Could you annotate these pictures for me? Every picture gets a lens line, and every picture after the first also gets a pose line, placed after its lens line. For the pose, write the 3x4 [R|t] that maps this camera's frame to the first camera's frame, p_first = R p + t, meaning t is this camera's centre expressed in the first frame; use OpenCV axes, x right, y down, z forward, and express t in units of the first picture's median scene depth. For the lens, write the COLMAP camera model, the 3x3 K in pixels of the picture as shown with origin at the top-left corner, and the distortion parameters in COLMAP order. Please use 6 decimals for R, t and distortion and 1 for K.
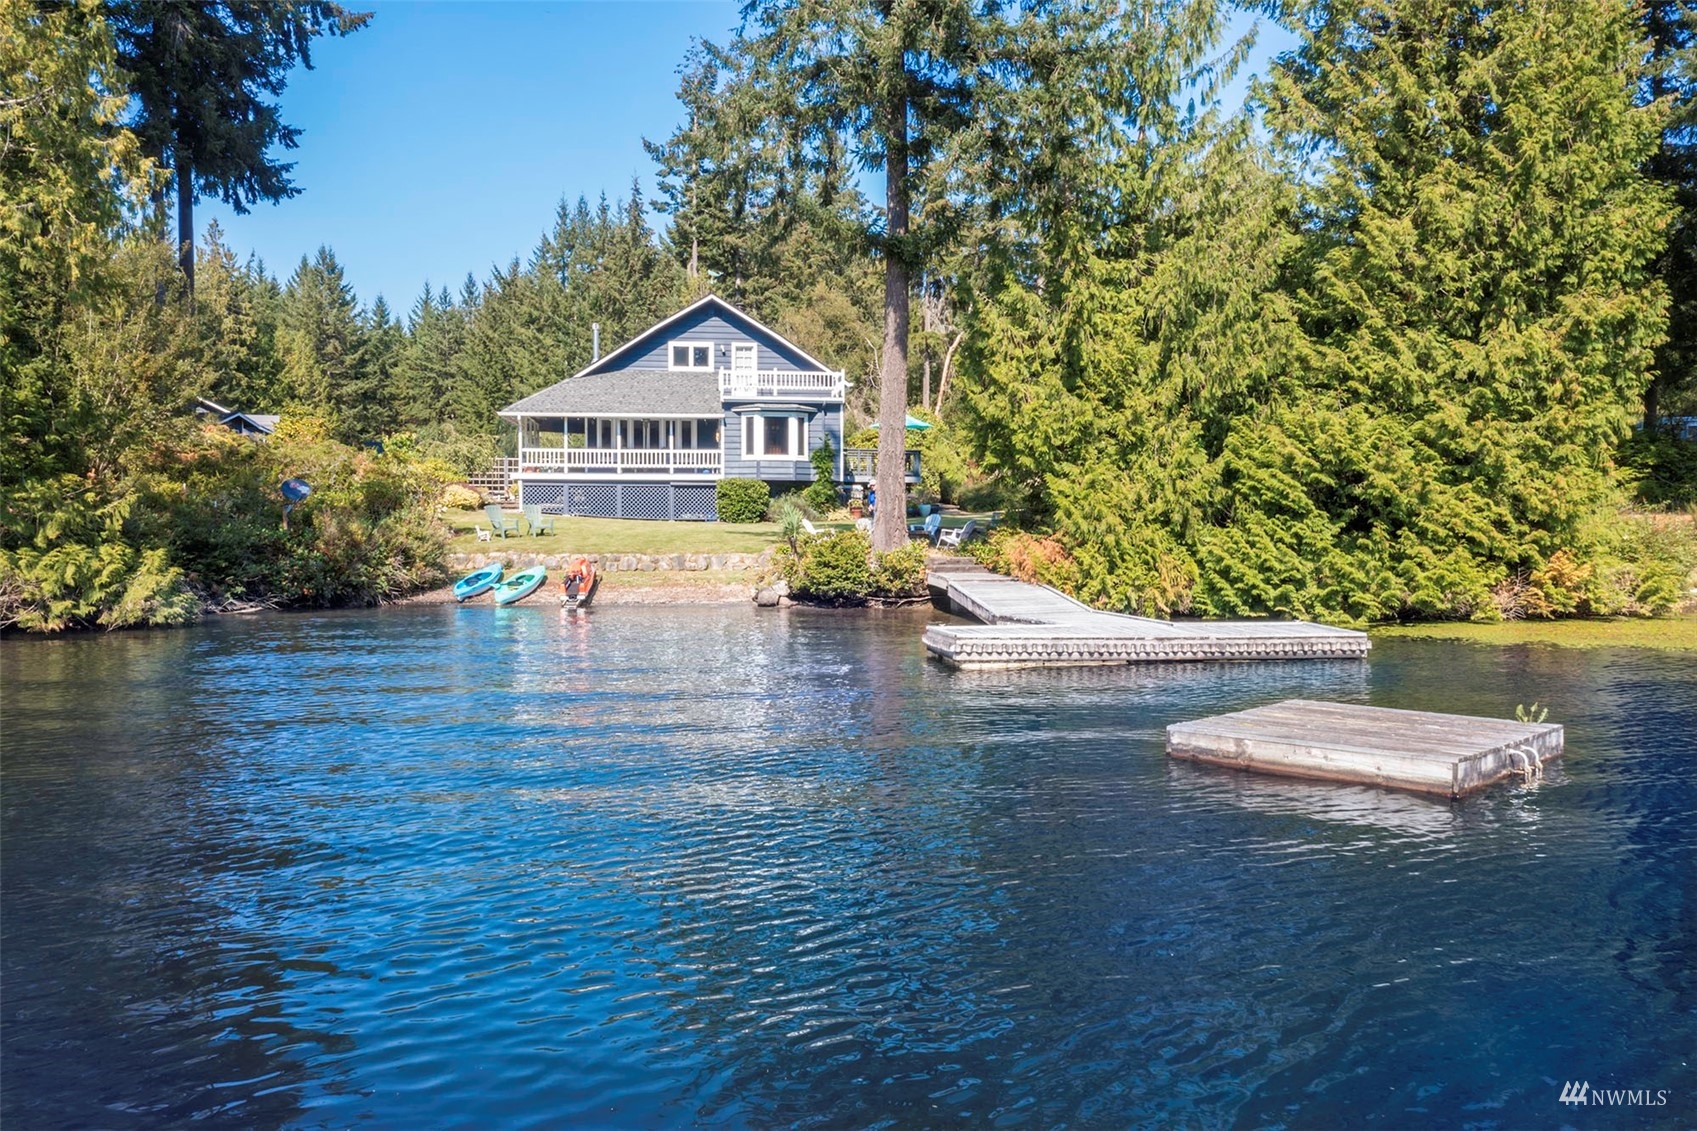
lens RADIAL K [[1359.0, 0, 868.0], [0, 1359.0, 567.9], [0, 0, 1]] dist [-0.045238, 0.092881]
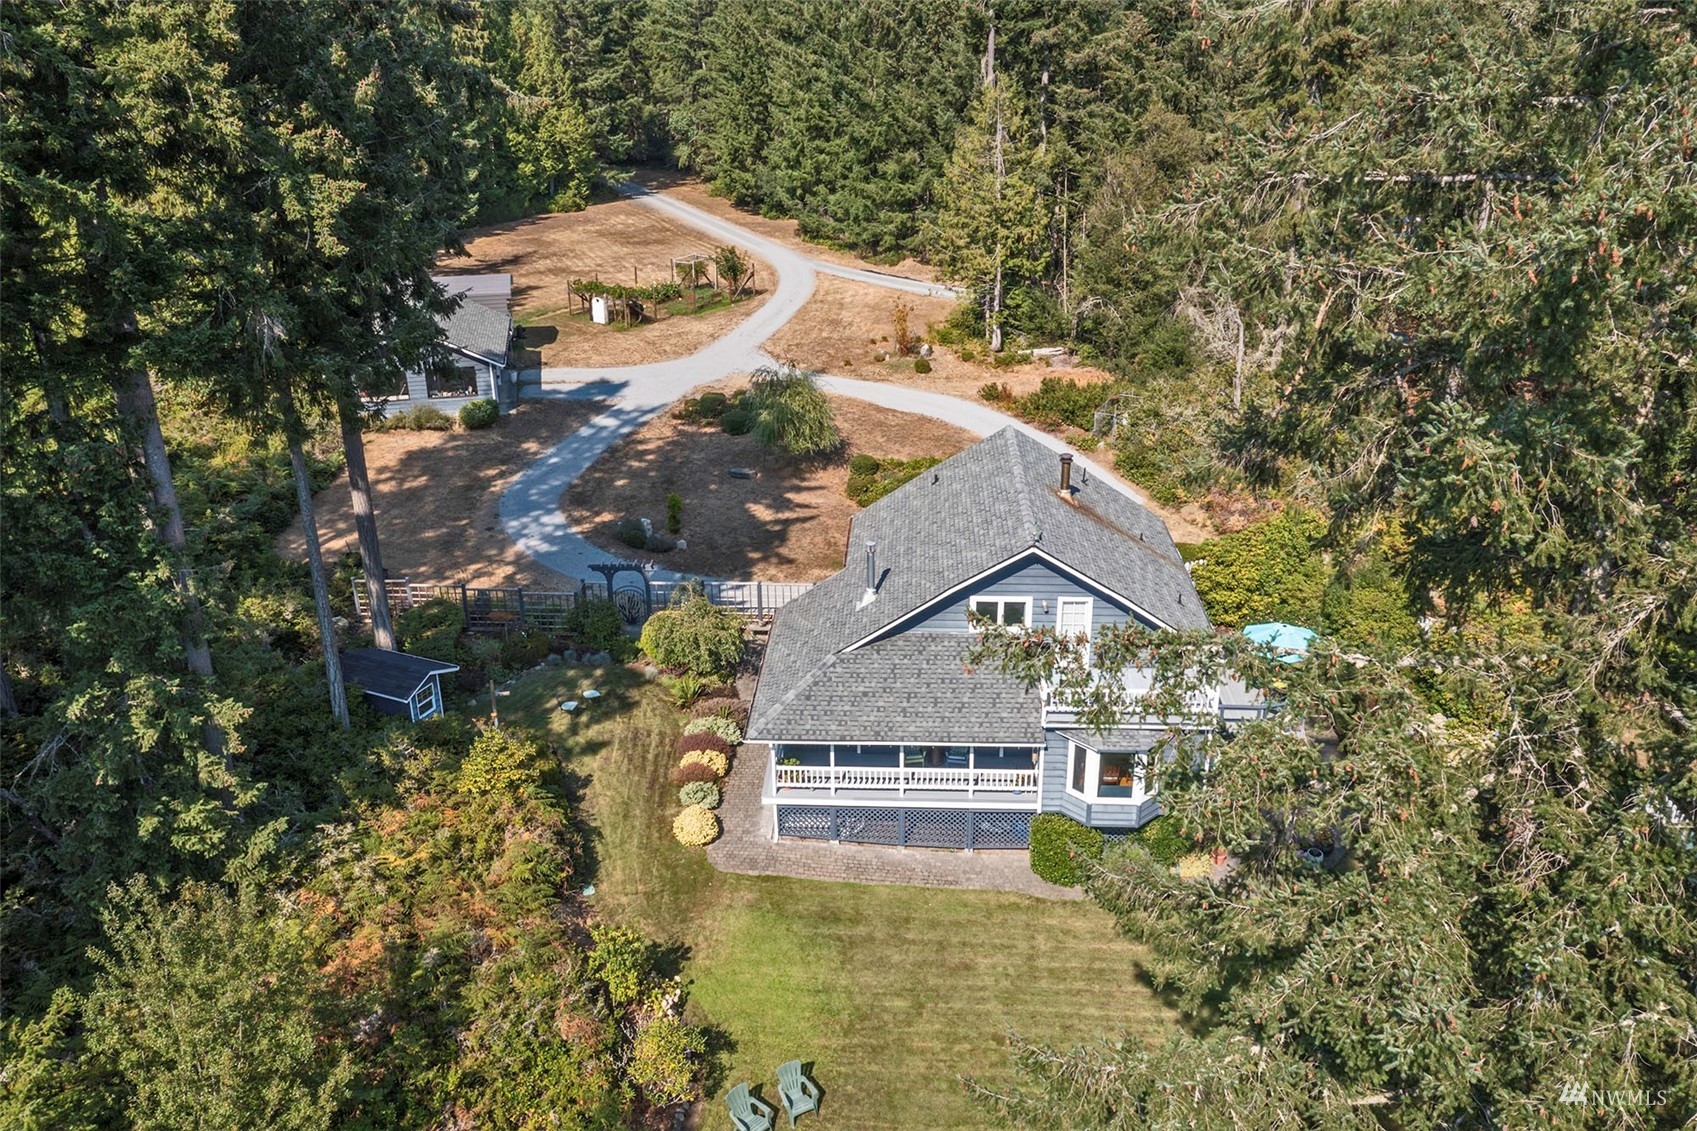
lens RADIAL K [[1327.7, 0, 851.2], [0, 1327.7, 558.1], [0, 0, 1]] dist [0.009989, -0.006261]
pose [[0.978726, 0.069515, -0.193036, -0.107453], [0.004950, 0.932577, 0.360937, -0.643711], [0.205111, -0.354214, 0.912394, 0.505077]]
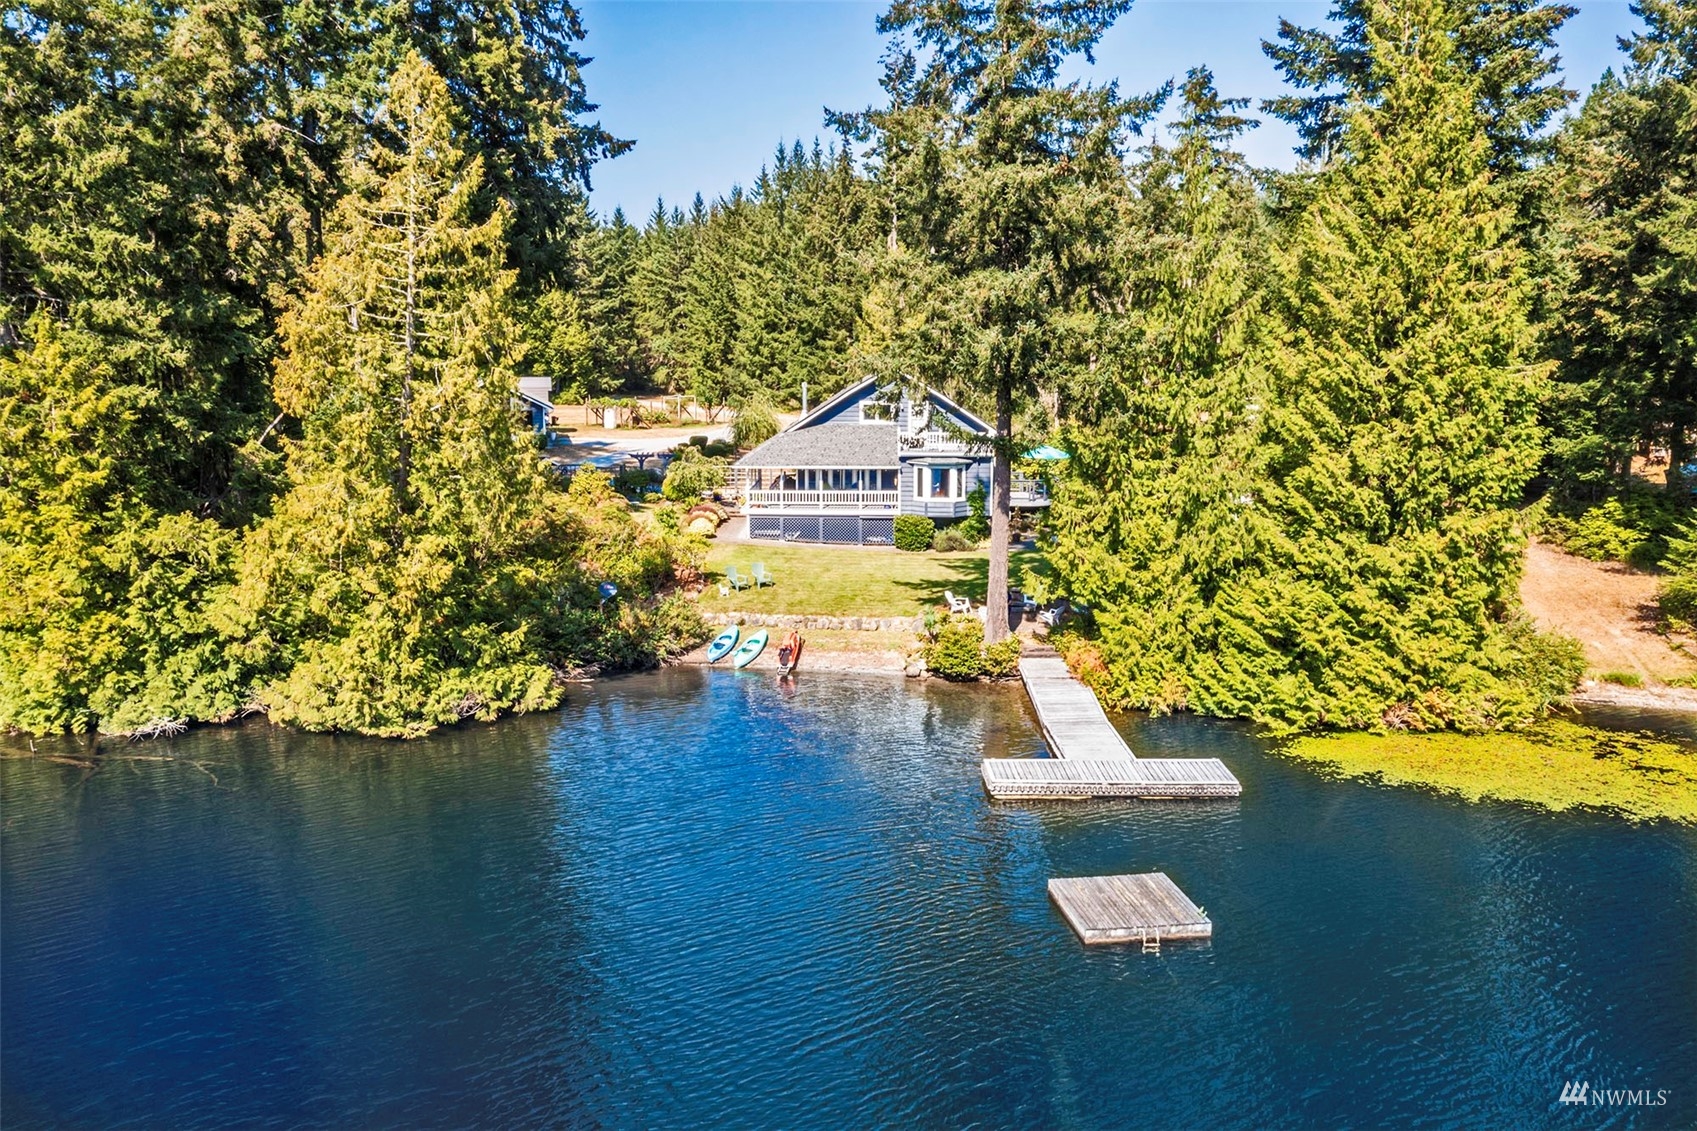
lens RADIAL K [[1359.0, 0, 868.0], [0, 1359.0, 567.9], [0, 0, 1]] dist [-0.045238, 0.092881]
pose [[0.987365, 0.027733, -0.156014, 0.096545], [-0.008239, 0.992218, 0.124236, -0.247543], [0.158246, -0.121381, 0.979911, -0.410712]]
